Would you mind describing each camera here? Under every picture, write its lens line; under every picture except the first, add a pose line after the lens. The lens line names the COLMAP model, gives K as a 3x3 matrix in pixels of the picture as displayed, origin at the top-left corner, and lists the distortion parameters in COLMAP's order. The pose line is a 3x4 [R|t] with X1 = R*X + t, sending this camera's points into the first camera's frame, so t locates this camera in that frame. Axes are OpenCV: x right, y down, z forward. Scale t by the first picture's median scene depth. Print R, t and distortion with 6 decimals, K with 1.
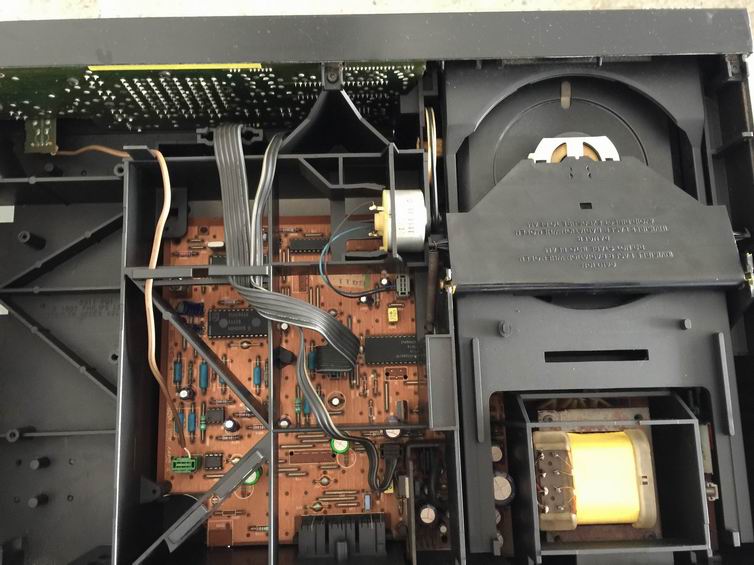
lens RADIAL K [[650.6, 0, 366.1], [0, 650.6, 282.5], [0, 0, 1]] dist [0.001535, -0.006248]
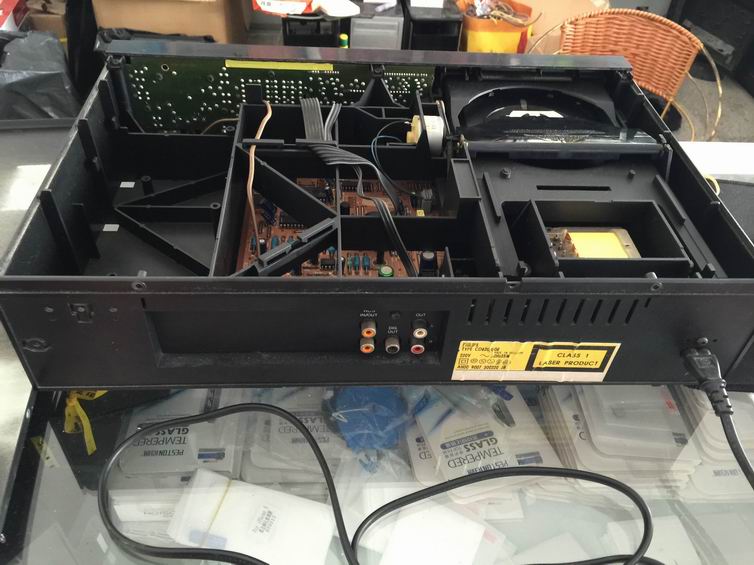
lens RADIAL K [[657.1, 0, 357.9], [0, 657.1, 282.8], [0, 0, 1]] dist [0.017133, -0.005079]
pose [[0.999500, 0.017715, 0.026181, -0.131700], [0.001602, 0.798773, -0.601630, 1.067160], [-0.031570, 0.601371, 0.798346, 0.016548]]
